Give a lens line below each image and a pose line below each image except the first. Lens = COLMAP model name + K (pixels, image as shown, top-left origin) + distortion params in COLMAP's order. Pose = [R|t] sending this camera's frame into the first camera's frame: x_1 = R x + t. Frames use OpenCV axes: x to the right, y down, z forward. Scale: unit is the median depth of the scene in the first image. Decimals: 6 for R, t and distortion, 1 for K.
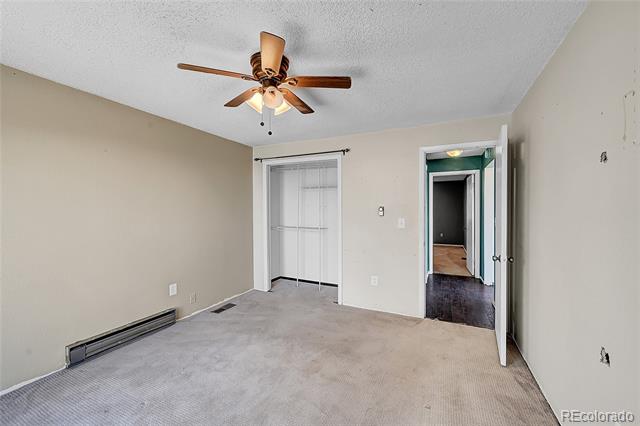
lens RADIAL K [[257.4, 0, 316.4], [0, 257.4, 211.3], [0, 0, 1]] dist [0.000645, 0.000008]
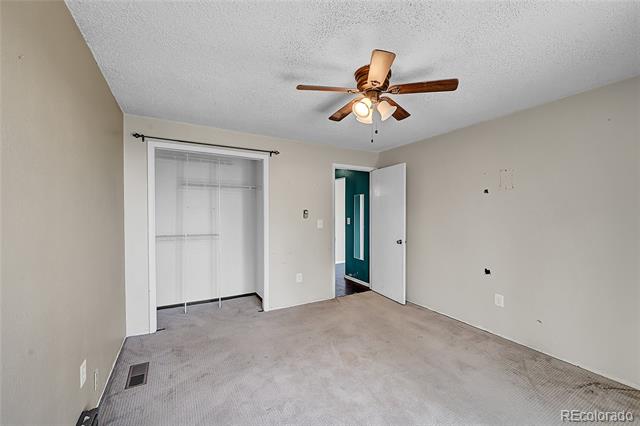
lens RADIAL K [[260.5, 0, 323.1], [0, 260.5, 213.6], [0, 0, 1]] dist [-0.000252, -0.000056]
pose [[0.568204, -0.005472, 0.822869, -0.646523], [0.004310, 0.999984, 0.003674, -0.005925], [-0.822876, 0.001459, 0.568219, 0.301597]]
